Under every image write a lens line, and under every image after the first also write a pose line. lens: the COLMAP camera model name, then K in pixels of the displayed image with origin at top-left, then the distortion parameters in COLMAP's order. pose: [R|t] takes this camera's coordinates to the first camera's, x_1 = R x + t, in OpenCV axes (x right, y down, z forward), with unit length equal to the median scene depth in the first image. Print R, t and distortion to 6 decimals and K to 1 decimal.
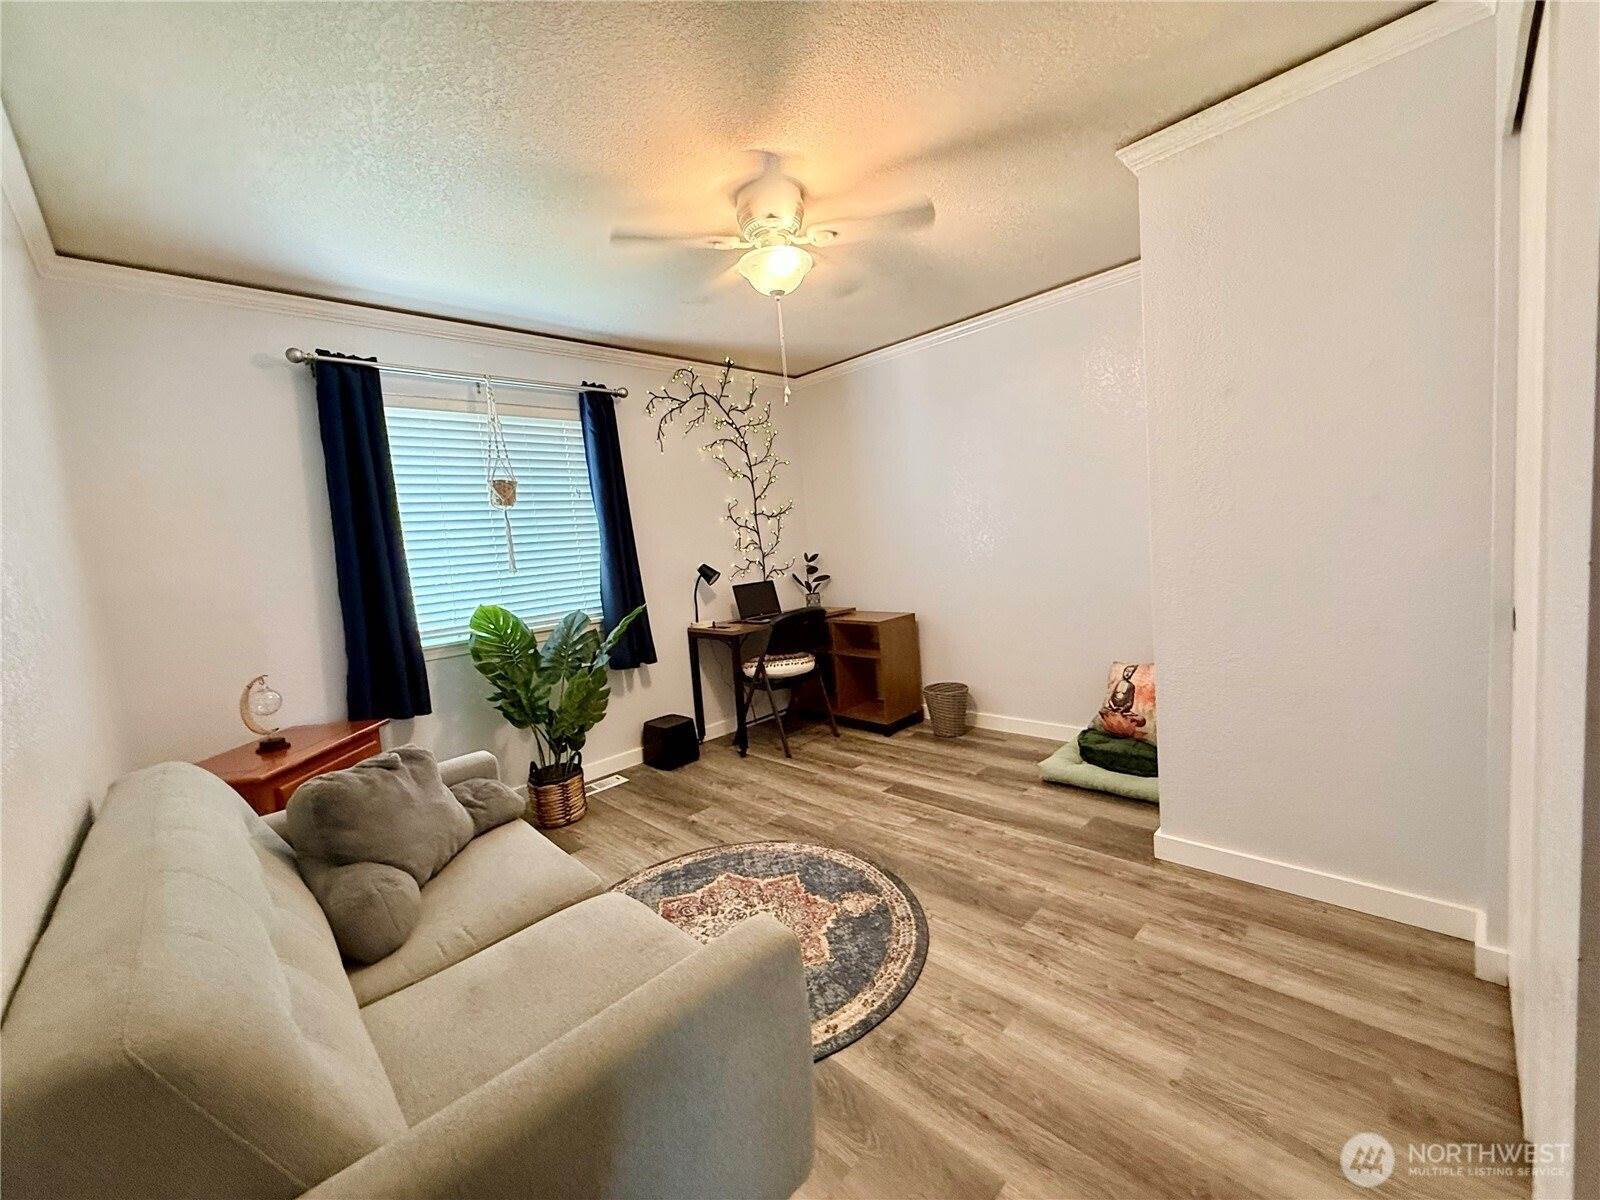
lens RADIAL K [[632.3, 0, 796.4], [0, 632.3, 599.4], [0, 0, 1]] dist [-0.001054, 0.000227]
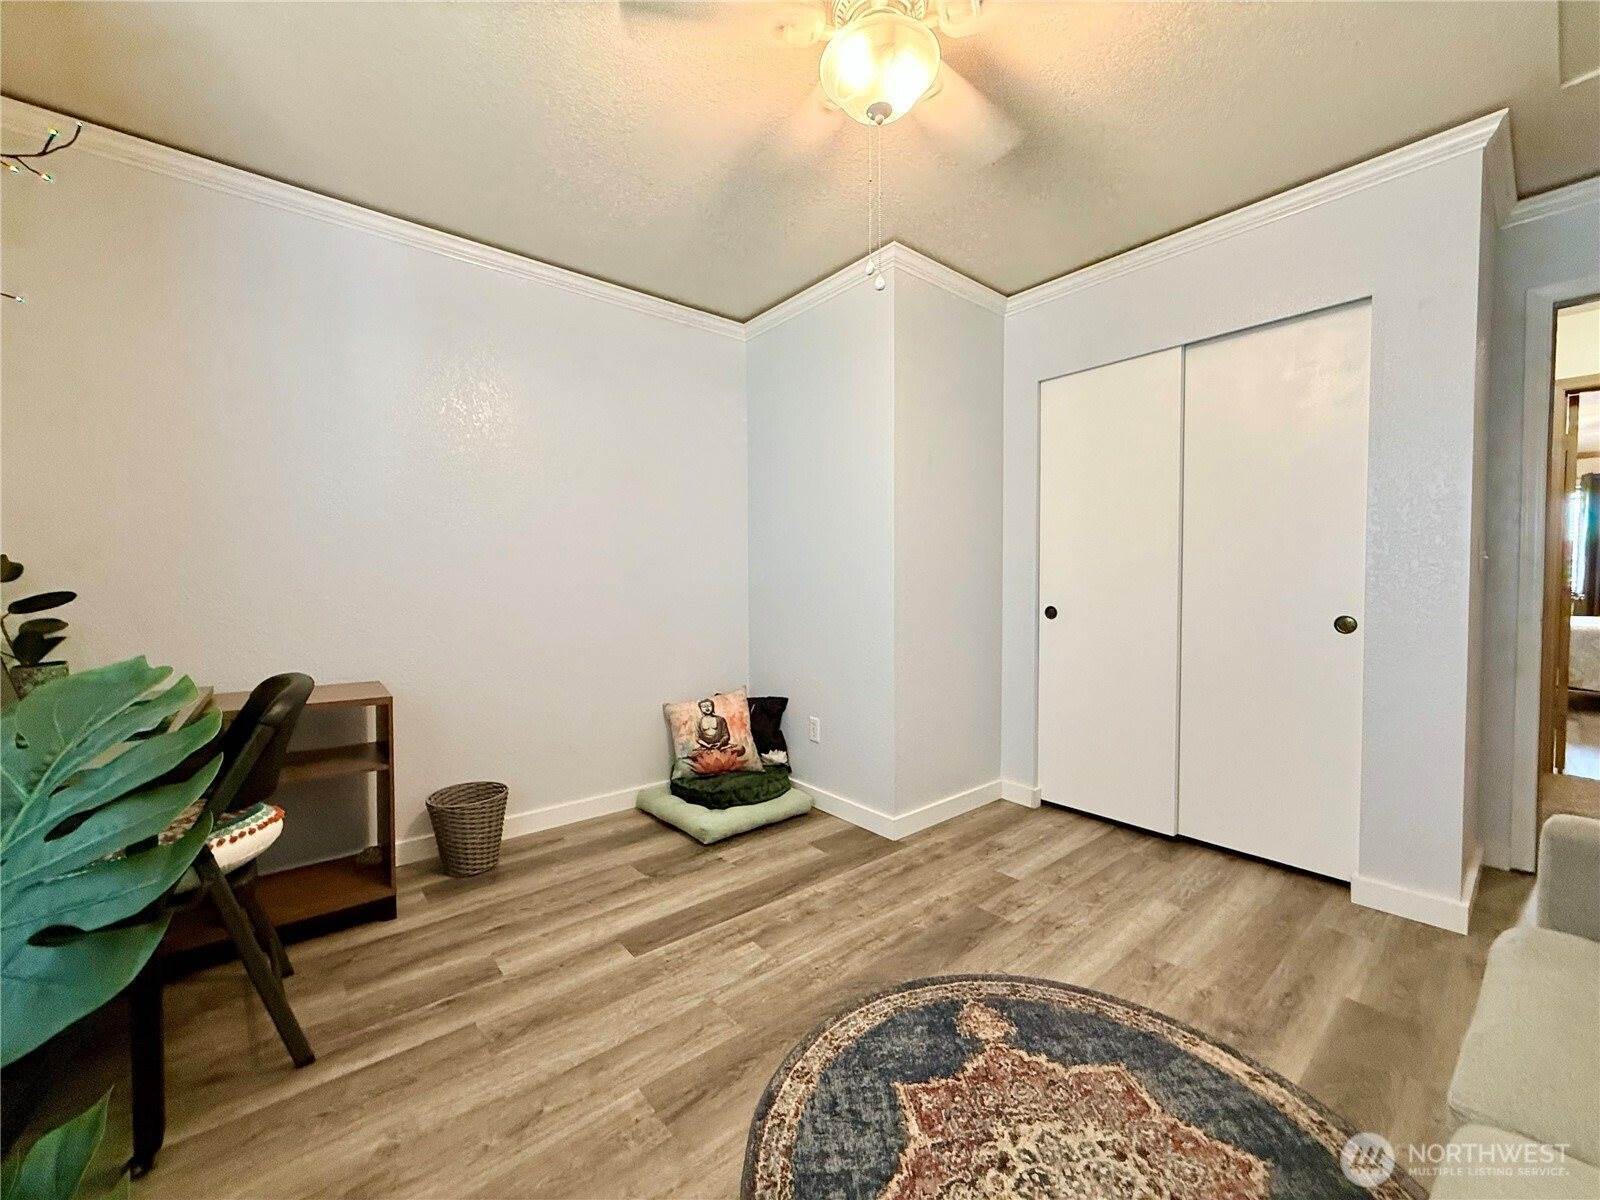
lens RADIAL K [[632.3, 0, 796.4], [0, 632.3, 599.4], [0, 0, 1]] dist [-0.001054, 0.000227]
pose [[0.100097, 0.045511, 0.993936, -0.577915], [0.085095, 0.994902, -0.054125, 0.014800], [-0.991332, 0.089996, 0.095714, 0.954239]]
